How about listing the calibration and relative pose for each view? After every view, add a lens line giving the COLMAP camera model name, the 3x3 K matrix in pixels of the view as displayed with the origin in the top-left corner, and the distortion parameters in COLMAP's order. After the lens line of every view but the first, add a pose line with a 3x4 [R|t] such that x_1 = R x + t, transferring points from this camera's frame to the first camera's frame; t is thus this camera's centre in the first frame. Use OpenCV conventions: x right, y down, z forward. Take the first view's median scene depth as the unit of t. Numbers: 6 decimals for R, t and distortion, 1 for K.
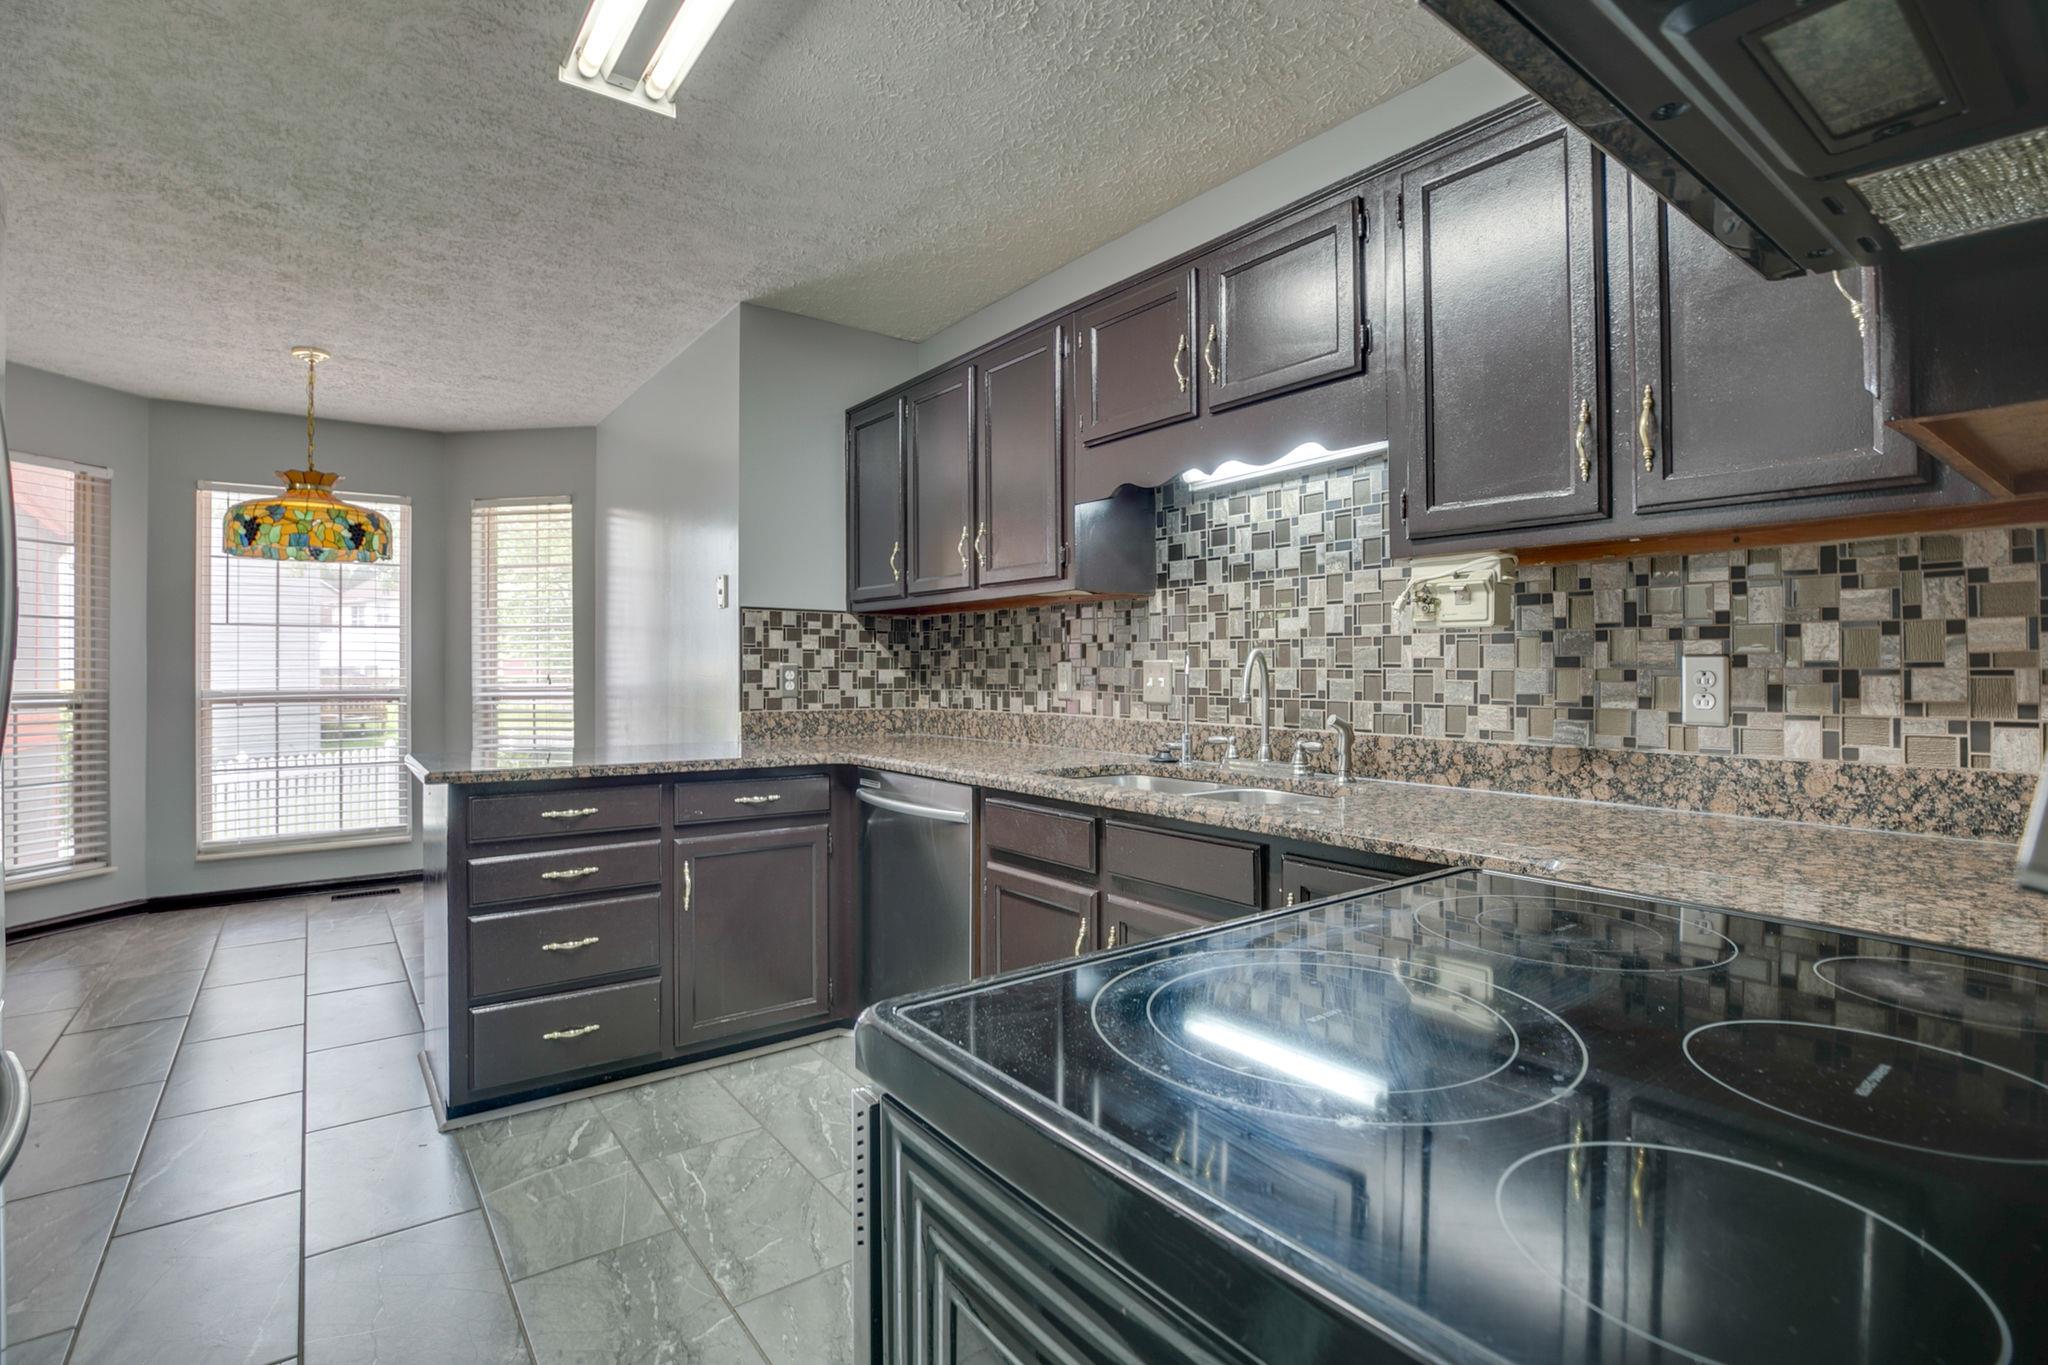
lens RADIAL K [[925.6, 0, 1035.4], [0, 925.6, 662.9], [0, 0, 1]] dist [-0.027596, 0.000438]
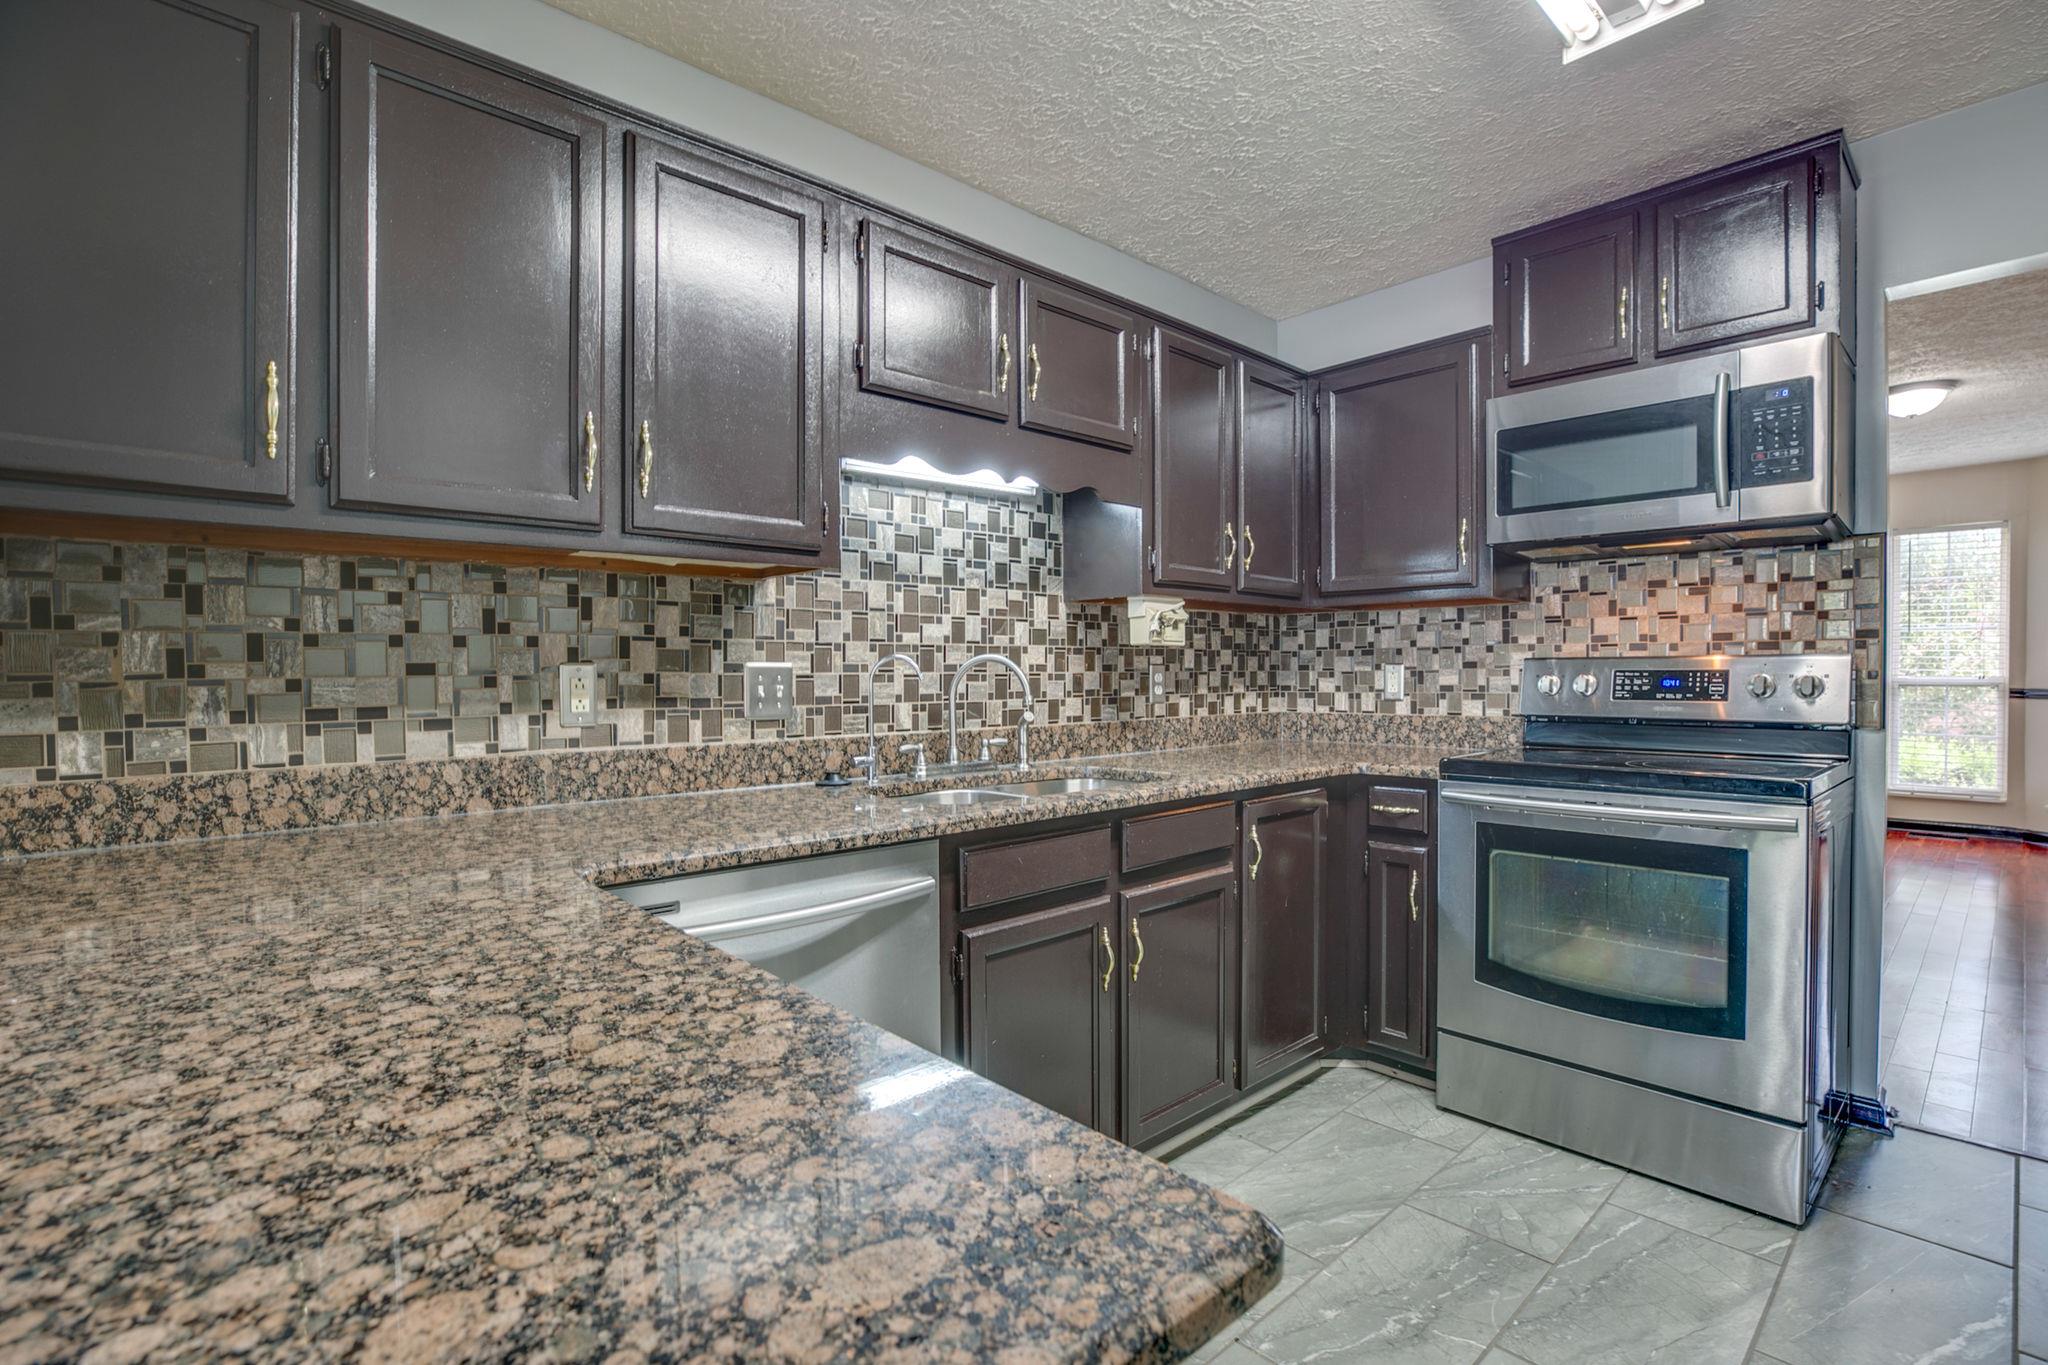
lens RADIAL K [[925.6, 0, 1021.1], [0, 925.6, 685.7], [0, 0, 1]] dist [-0.027596, 0.000438]
pose [[-0.056046, -0.013410, 0.998338, -0.740640], [-0.001416, 0.999910, 0.013352, 0.005938], [-0.998427, -0.000666, -0.056059, 0.925136]]
